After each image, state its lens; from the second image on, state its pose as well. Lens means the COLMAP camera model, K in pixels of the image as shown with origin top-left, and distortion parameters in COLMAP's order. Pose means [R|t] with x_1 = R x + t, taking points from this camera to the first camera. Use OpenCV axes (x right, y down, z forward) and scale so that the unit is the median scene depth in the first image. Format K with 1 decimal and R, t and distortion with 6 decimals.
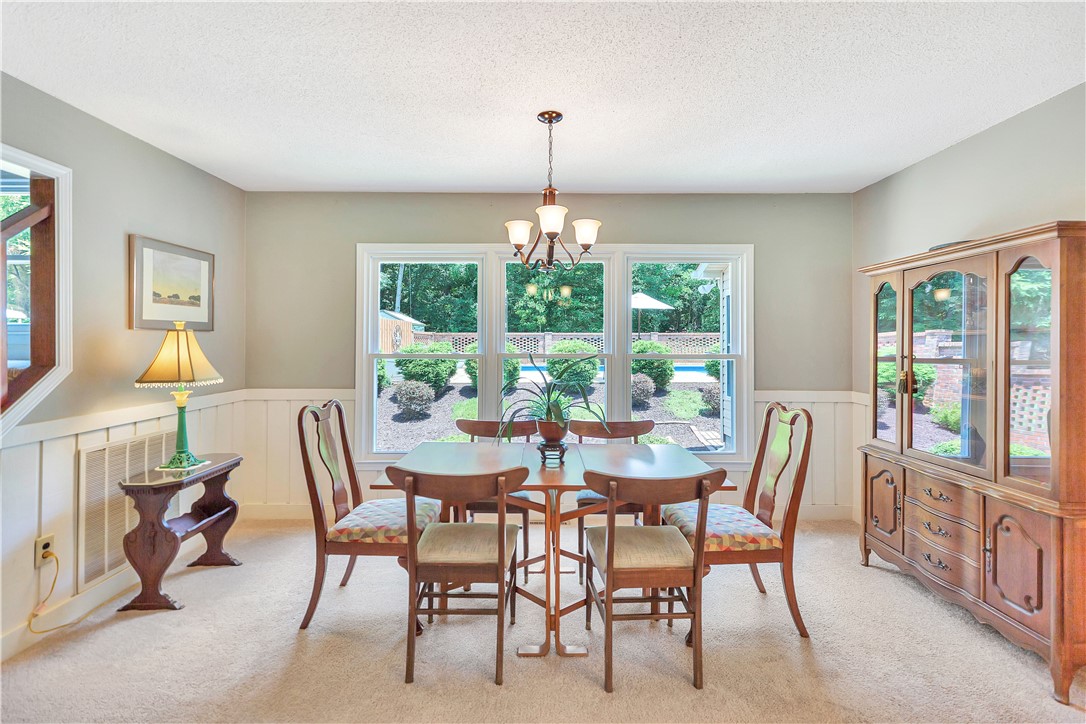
lens RADIAL K [[490.2, 0, 548.4], [0, 490.2, 339.3], [0, 0, 1]] dist [0.002319, 0.000134]
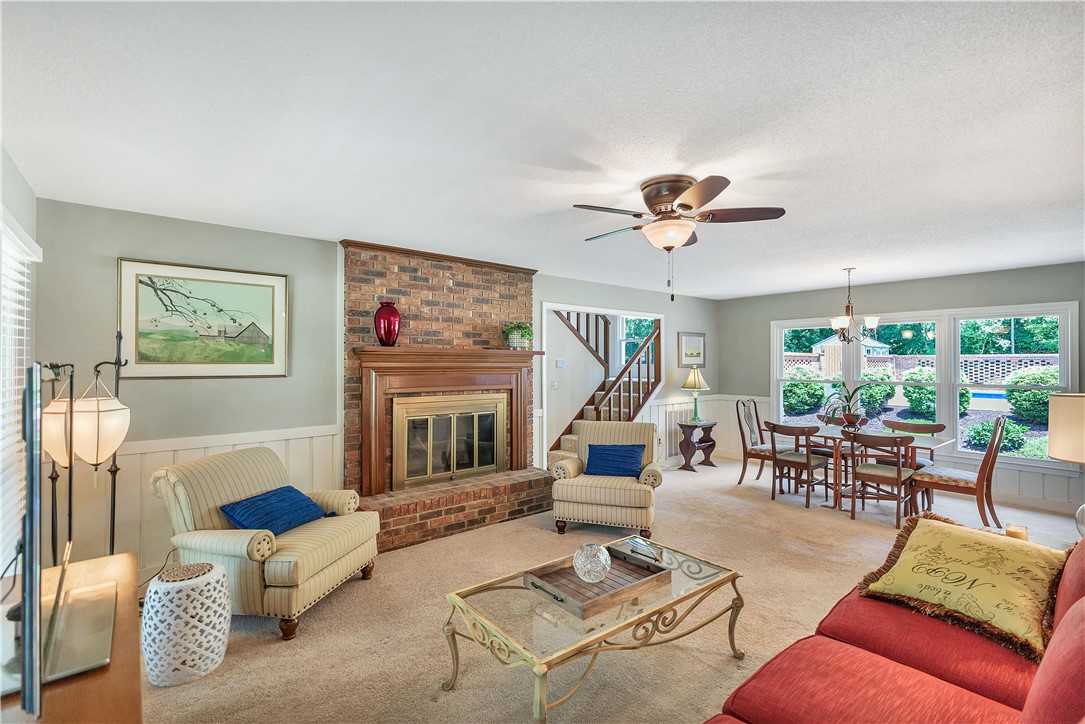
lens RADIAL K [[492.9, 0, 542.5], [0, 492.9, 362.0], [0, 0, 1]] dist [0.014080, 0.000577]
pose [[0.623476, -0.003595, -0.781834, 0.733293], [0.007909, 0.999967, 0.001709, -0.059930], [0.781803, -0.007249, 0.623484, -1.172899]]
